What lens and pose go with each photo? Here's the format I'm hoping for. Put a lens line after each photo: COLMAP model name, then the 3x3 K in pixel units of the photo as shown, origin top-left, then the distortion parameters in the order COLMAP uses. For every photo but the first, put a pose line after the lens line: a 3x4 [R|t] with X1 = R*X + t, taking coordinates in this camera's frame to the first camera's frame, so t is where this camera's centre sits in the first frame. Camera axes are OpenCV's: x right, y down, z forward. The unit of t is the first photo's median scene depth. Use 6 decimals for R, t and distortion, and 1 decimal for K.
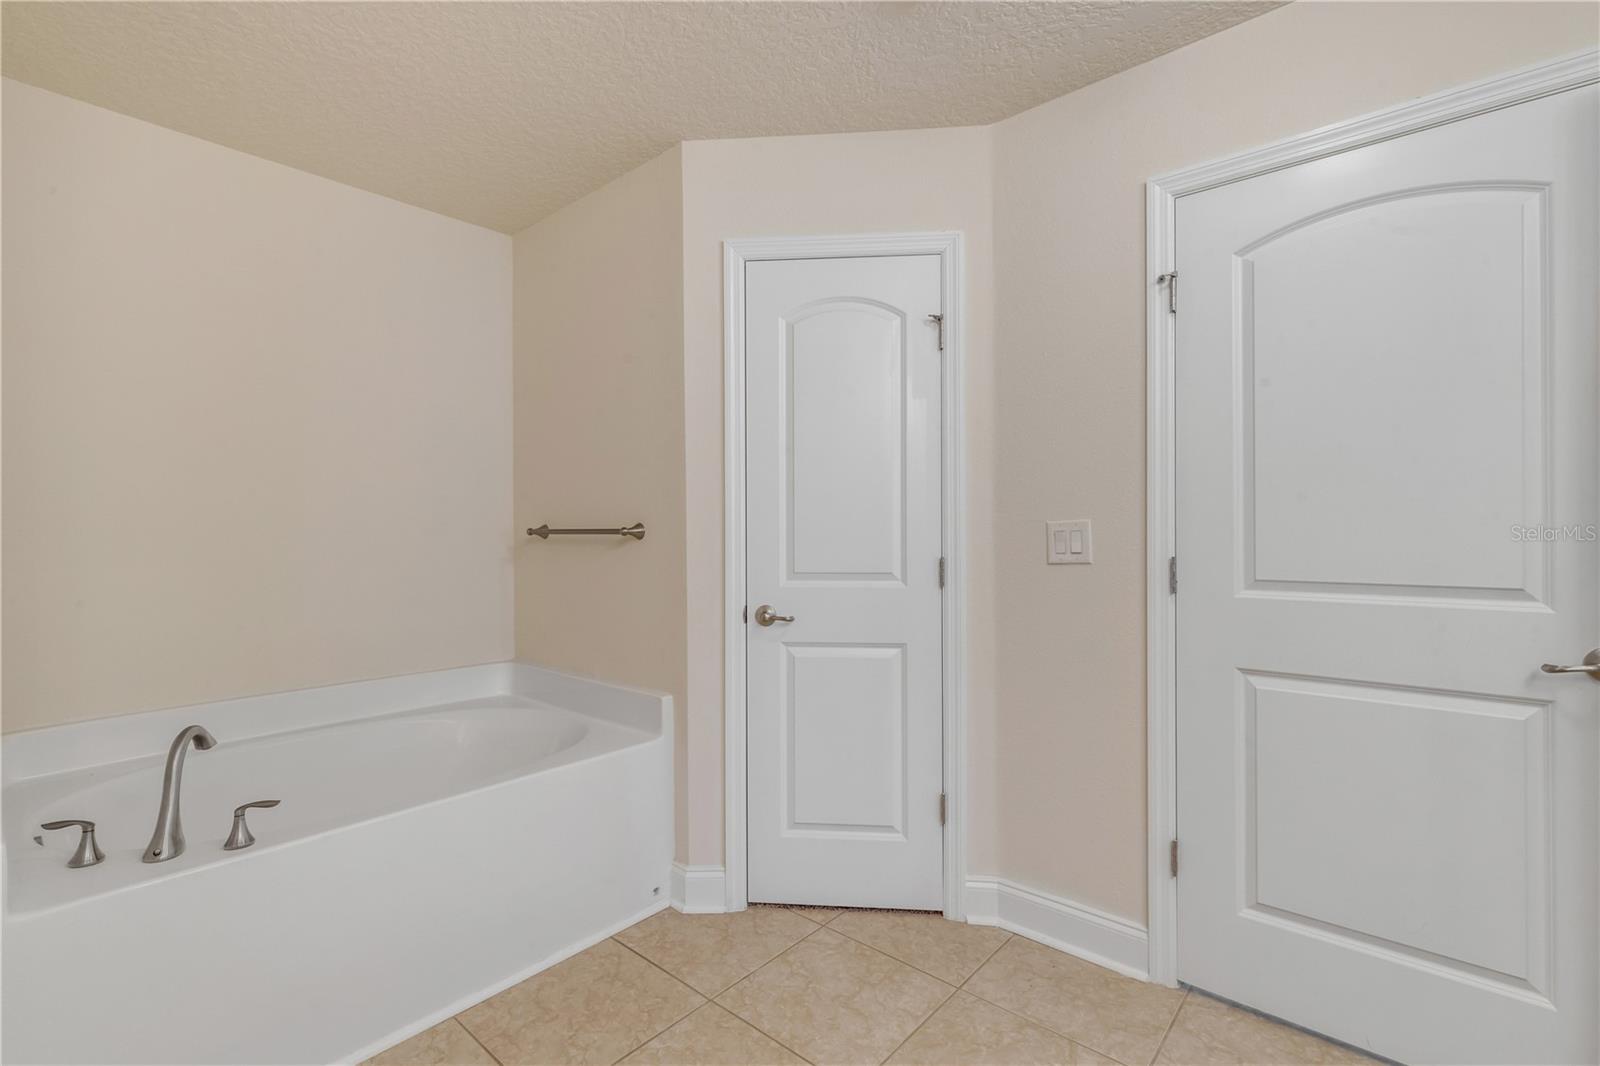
lens RADIAL K [[718.9, 0, 793.8], [0, 718.9, 531.1], [0, 0, 1]] dist [0.002481, -0.000480]
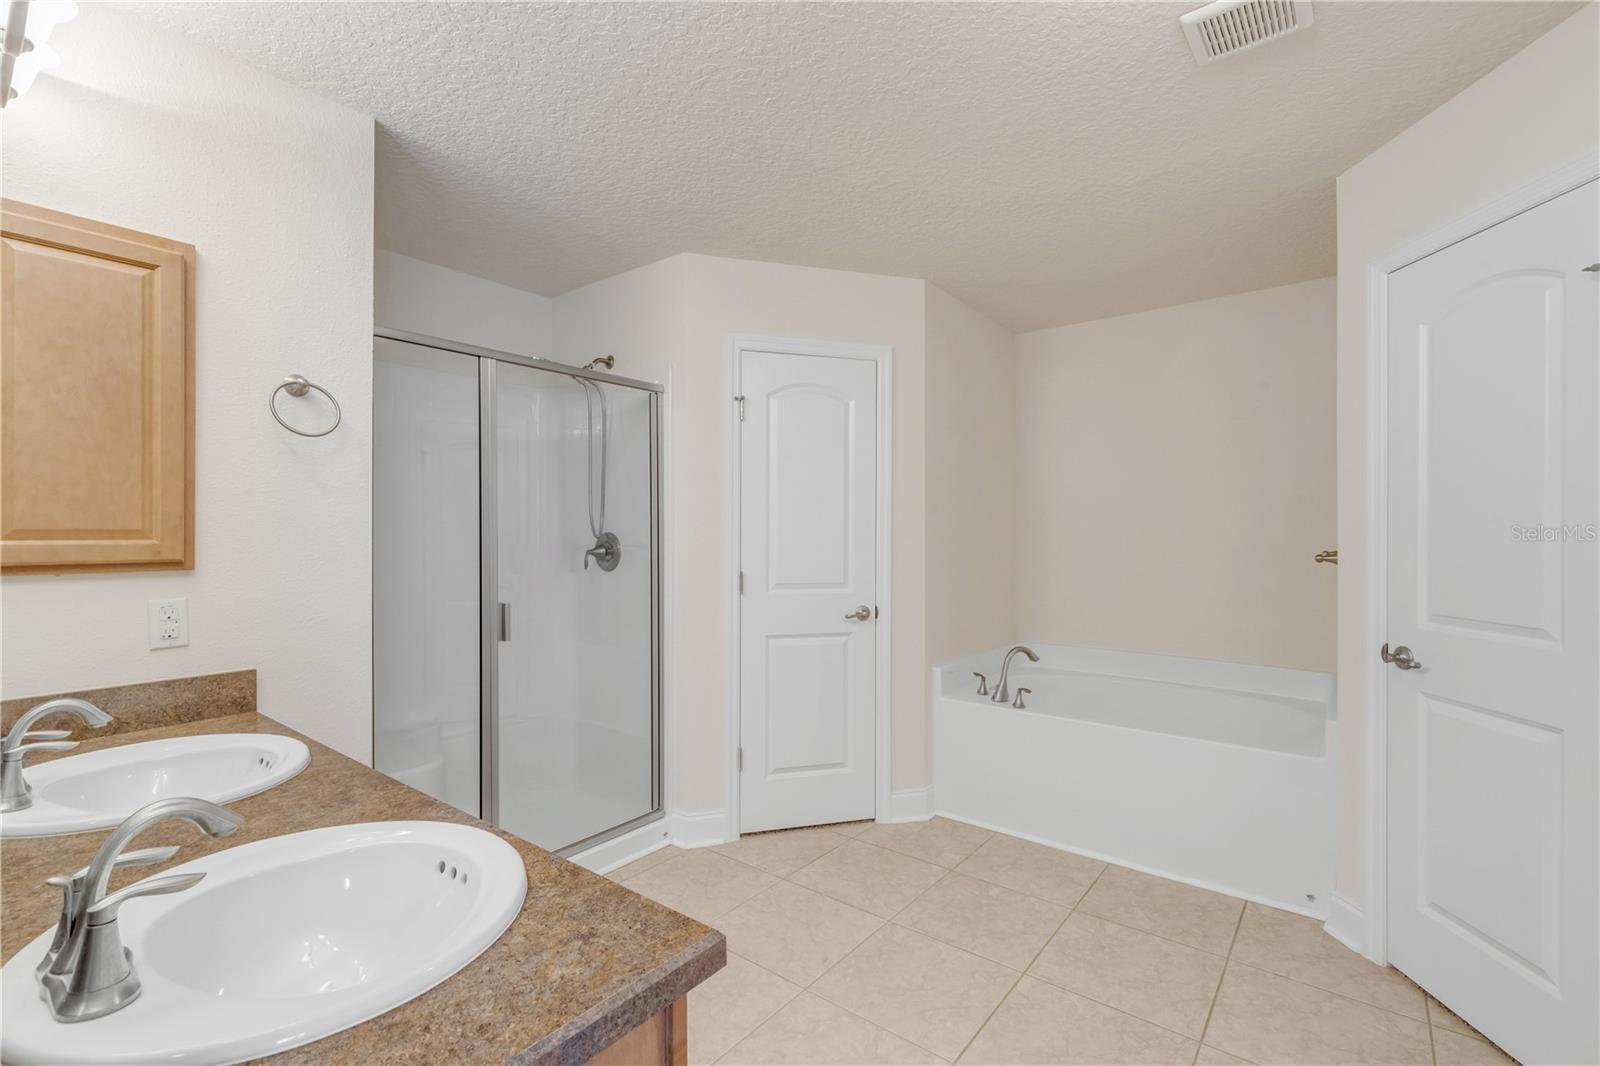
lens RADIAL K [[718.9, 0, 793.8], [0, 718.9, 531.1], [0, 0, 1]] dist [0.002481, -0.000480]
pose [[0.023340, 0.000723, -0.999727, 0.861195], [0.003637, 0.999993, 0.000808, -0.047074], [0.999721, -0.003655, 0.023338, 0.210143]]
